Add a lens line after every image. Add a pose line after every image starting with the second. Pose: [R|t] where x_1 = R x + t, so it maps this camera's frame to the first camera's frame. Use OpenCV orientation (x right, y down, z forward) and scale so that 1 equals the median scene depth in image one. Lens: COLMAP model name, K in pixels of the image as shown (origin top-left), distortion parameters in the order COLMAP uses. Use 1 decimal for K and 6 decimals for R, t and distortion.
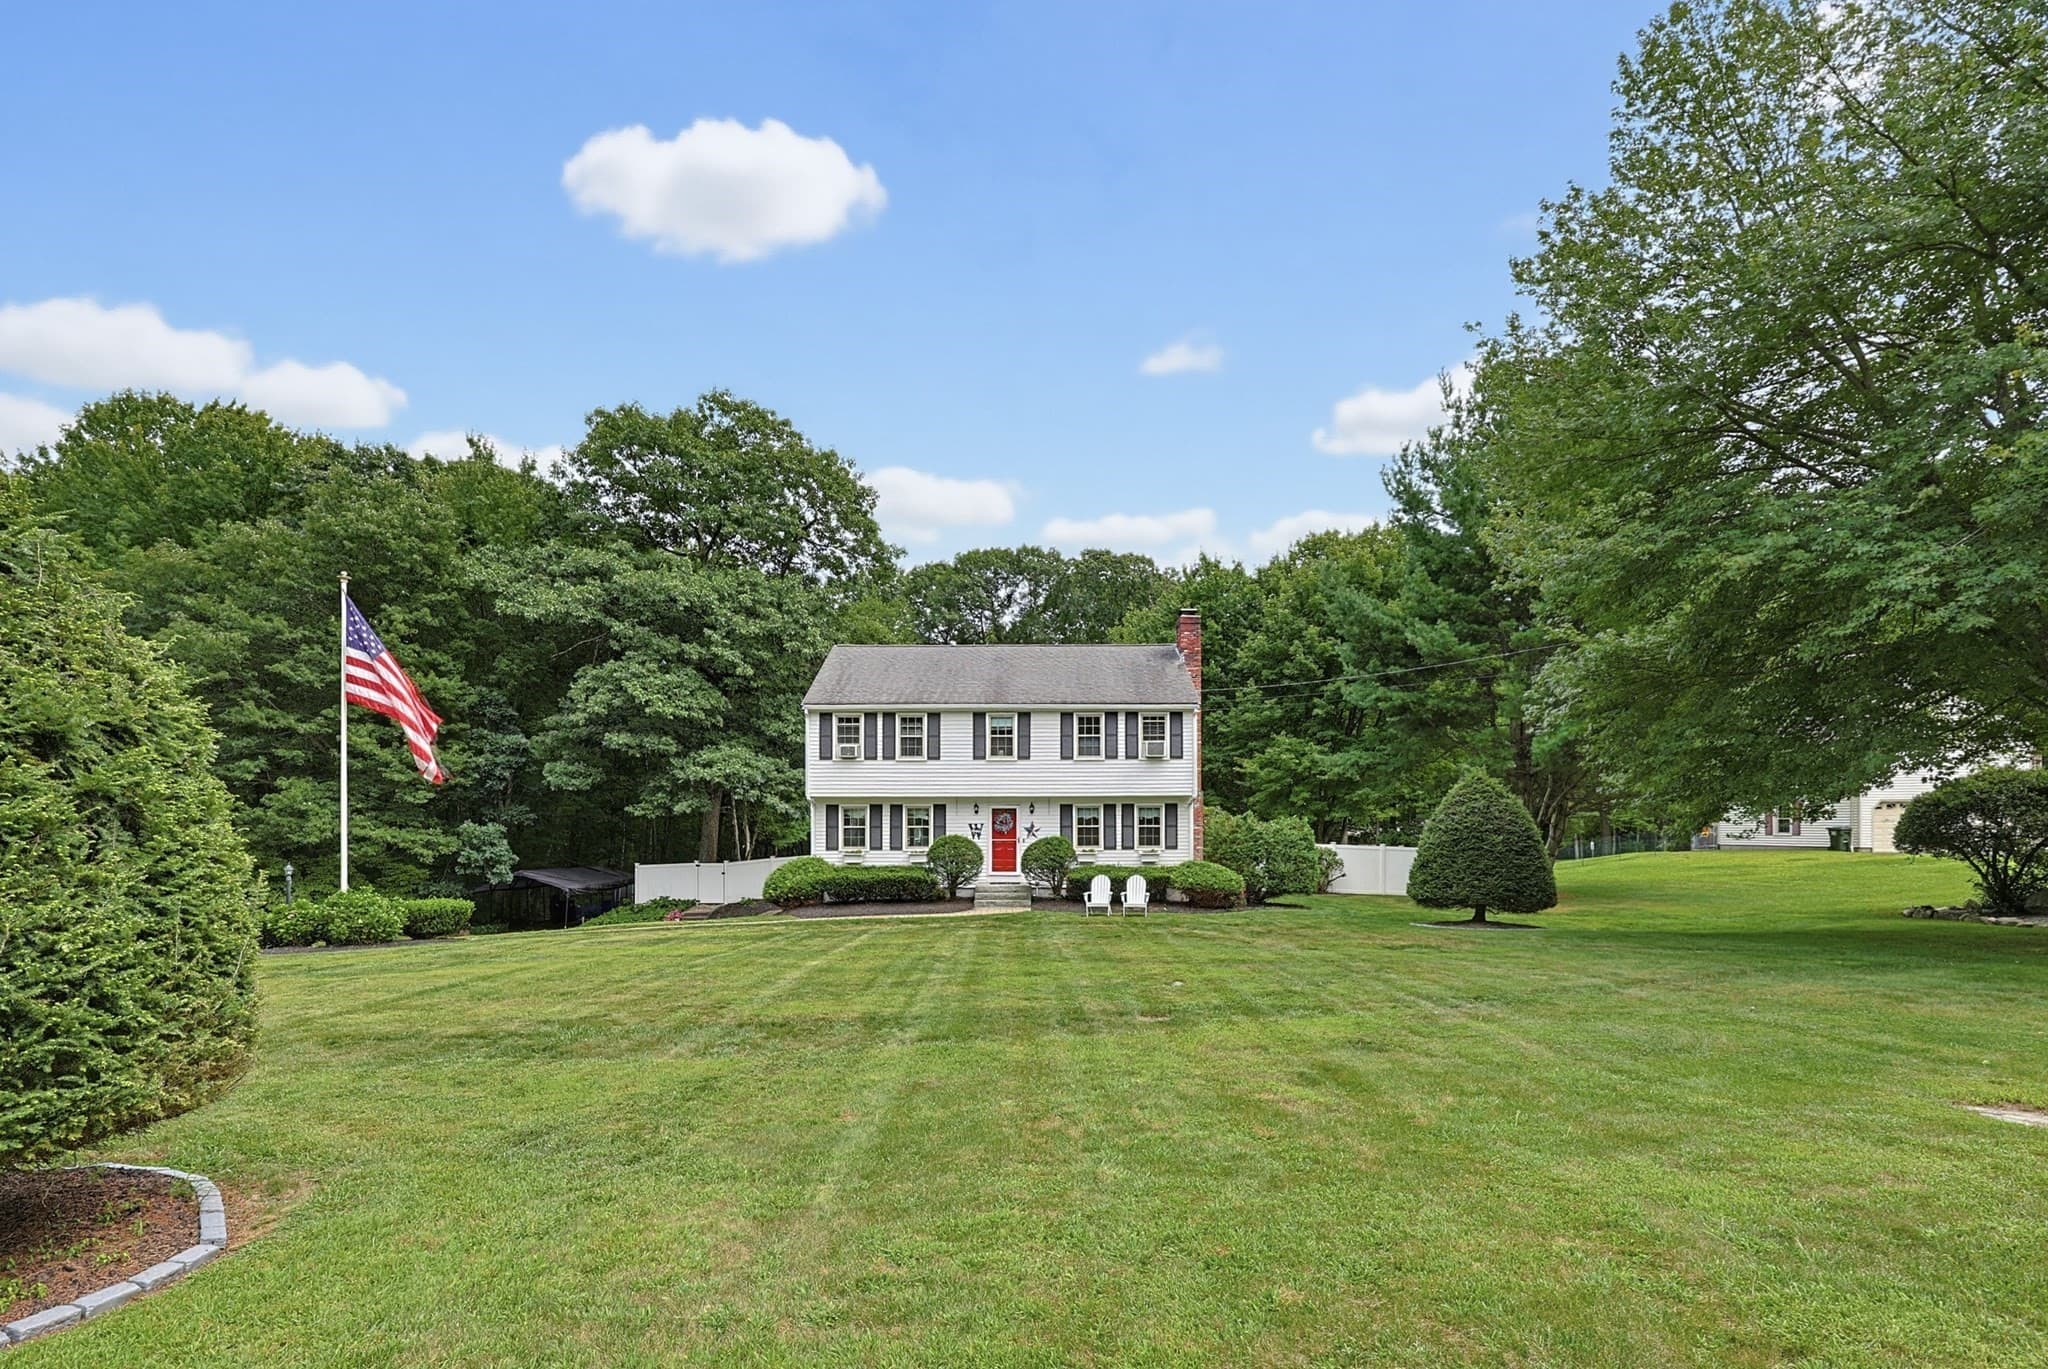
lens RADIAL K [[892.3, 0, 1031.8], [0, 892.3, 725.0], [0, 0, 1]] dist [0.002581, -0.000042]
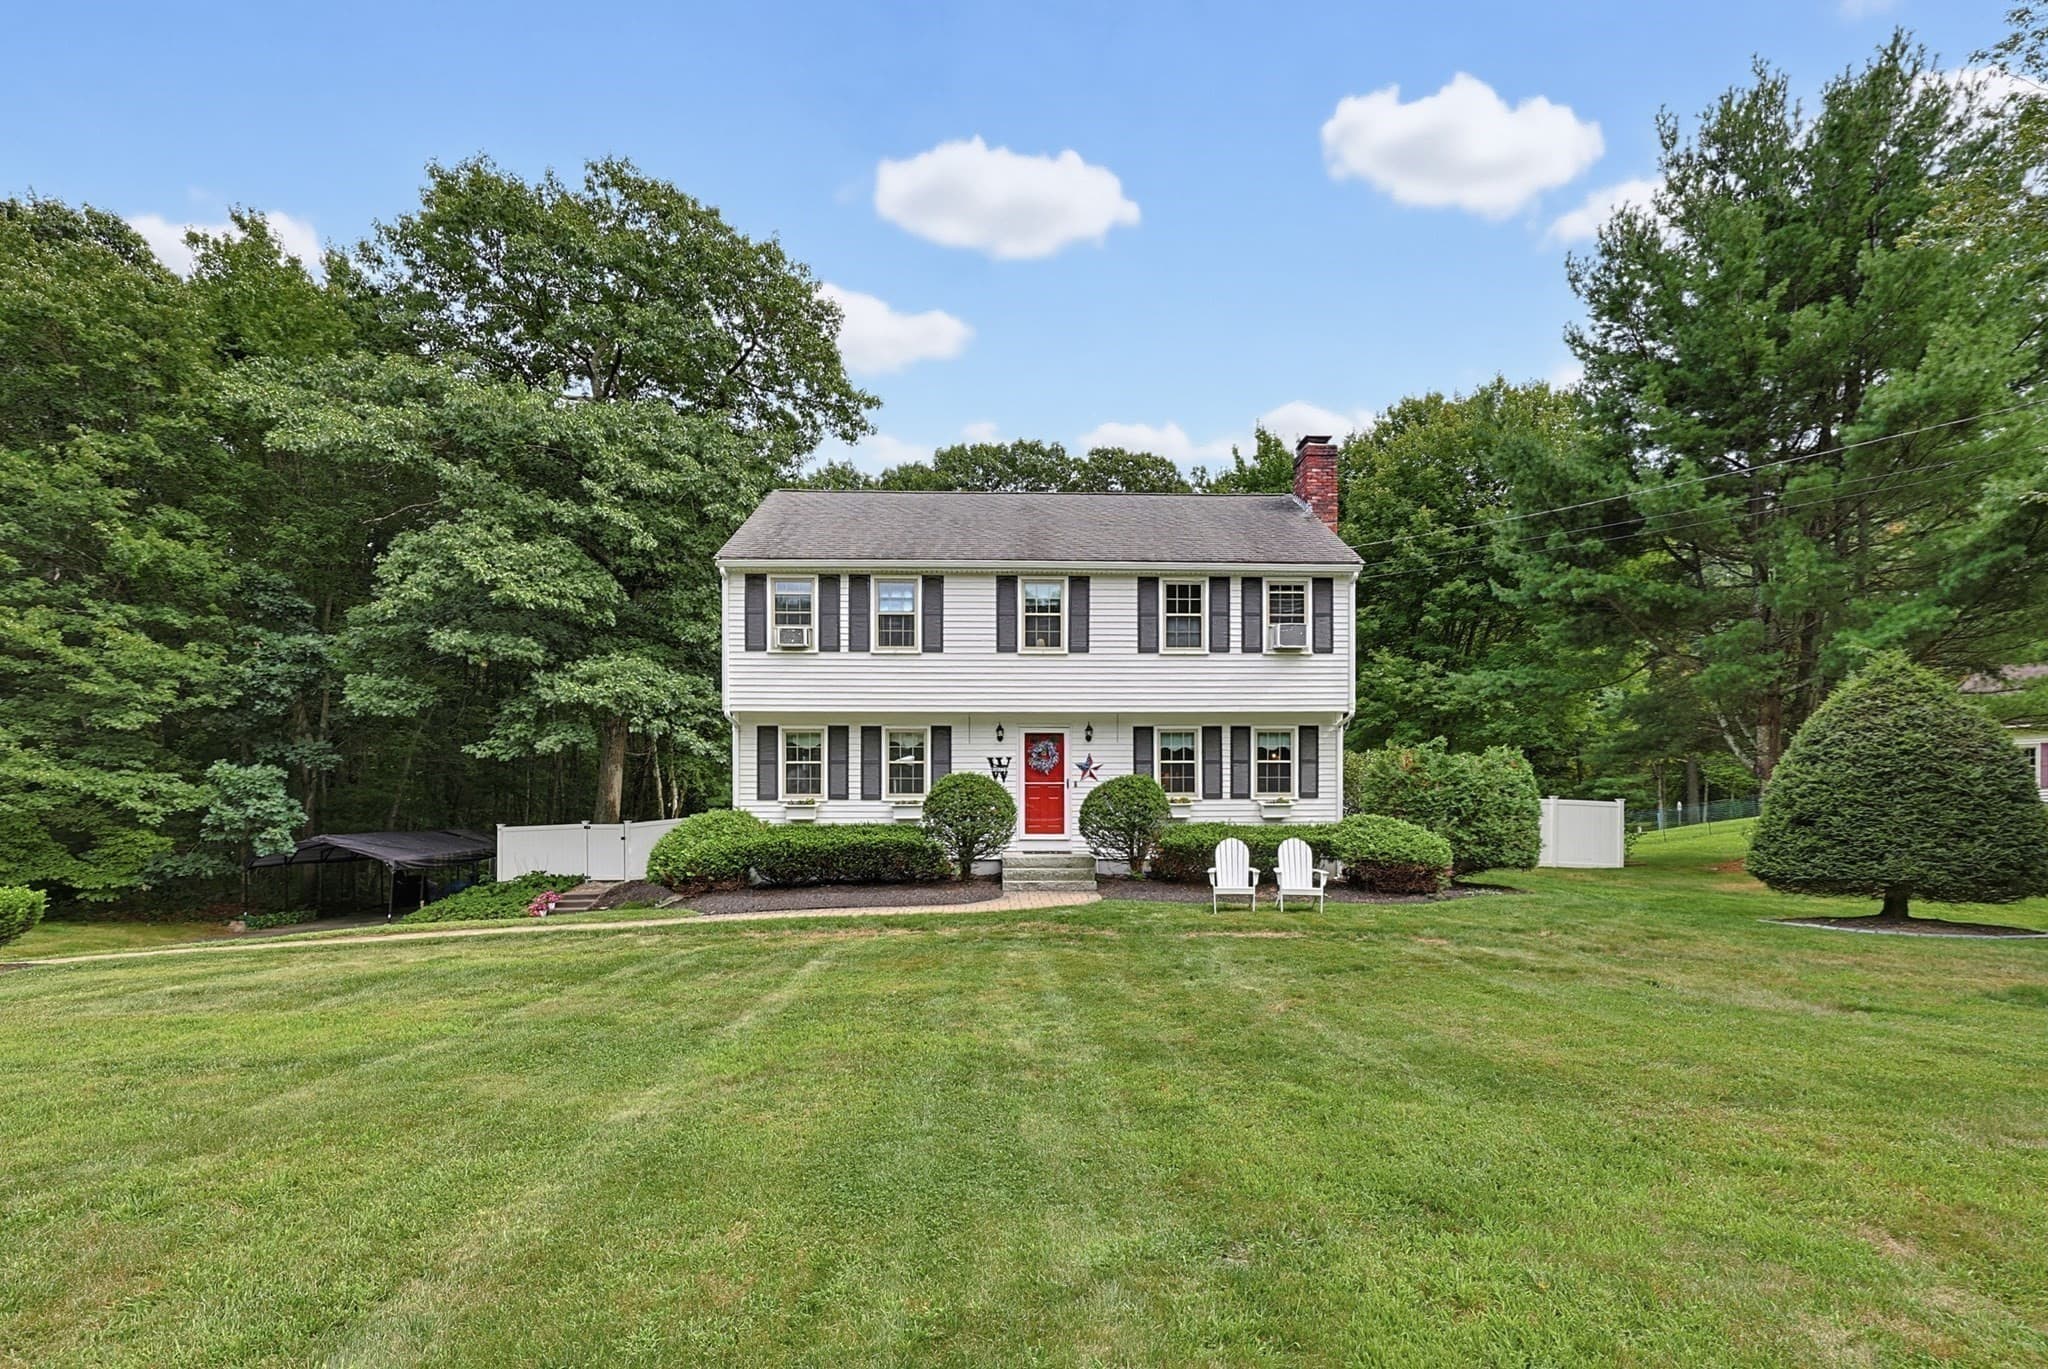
lens RADIAL K [[949.7, 0, 1038.7], [0, 949.7, 697.0], [0, 0, 1]] dist [0.002750, 0.000723]
pose [[0.999410, 0.003055, 0.034204, -0.047619], [-0.003593, 0.999870, 0.015694, 0.047665], [-0.034152, -0.015807, 0.999292, 0.276512]]
